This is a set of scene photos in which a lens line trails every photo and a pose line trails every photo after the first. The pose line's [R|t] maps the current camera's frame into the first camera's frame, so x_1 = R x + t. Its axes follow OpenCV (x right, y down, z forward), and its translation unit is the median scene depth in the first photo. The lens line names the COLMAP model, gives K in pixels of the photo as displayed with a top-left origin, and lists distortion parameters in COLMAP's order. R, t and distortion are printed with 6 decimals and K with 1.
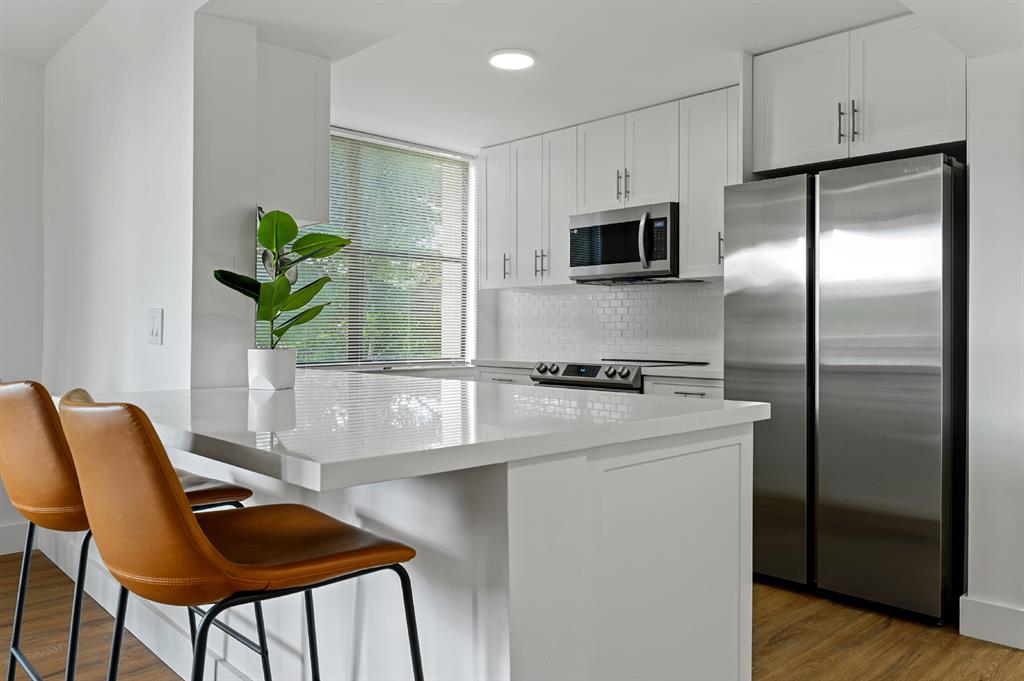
lens RADIAL K [[738.3, 0, 508.7], [0, 738.3, 330.8], [0, 0, 1]] dist [-0.013596, 0.011173]
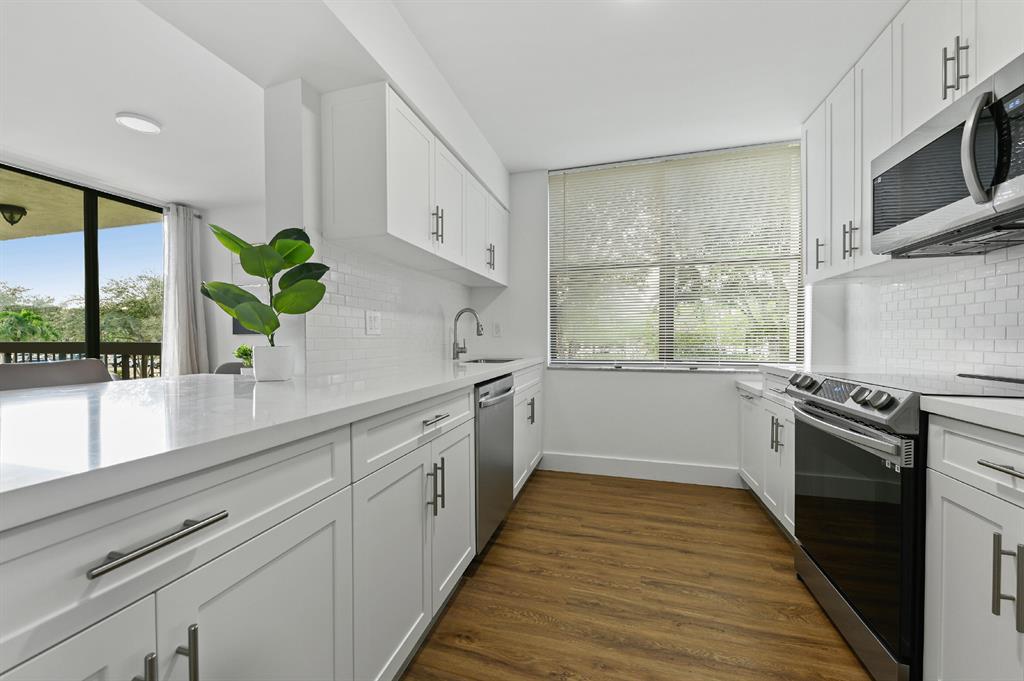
lens RADIAL K [[423.6, 0, 503.6], [0, 423.6, 343.5], [0, 0, 1]] dist [0.013612, 0.000069]
pose [[0.542365, 0.005993, -0.840122, 0.273463], [0.006728, 0.999912, 0.011477, 0.007028], [0.840116, -0.011877, 0.542276, 0.592140]]
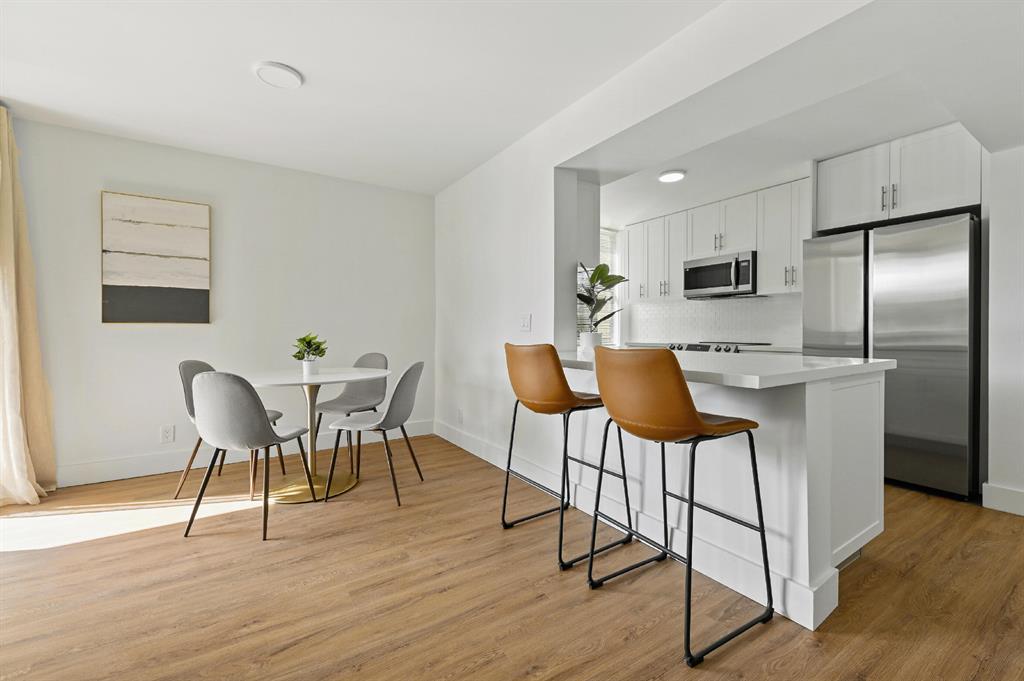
lens RADIAL K [[410.7, 0, 515.5], [0, 410.7, 334.4], [0, 0, 1]] dist [0.000608, -0.000673]
pose [[0.979639, -0.002898, -0.200745, -0.138157], [0.005271, 0.999922, 0.011287, 0.008138], [0.200697, -0.012115, 0.979579, -0.062476]]
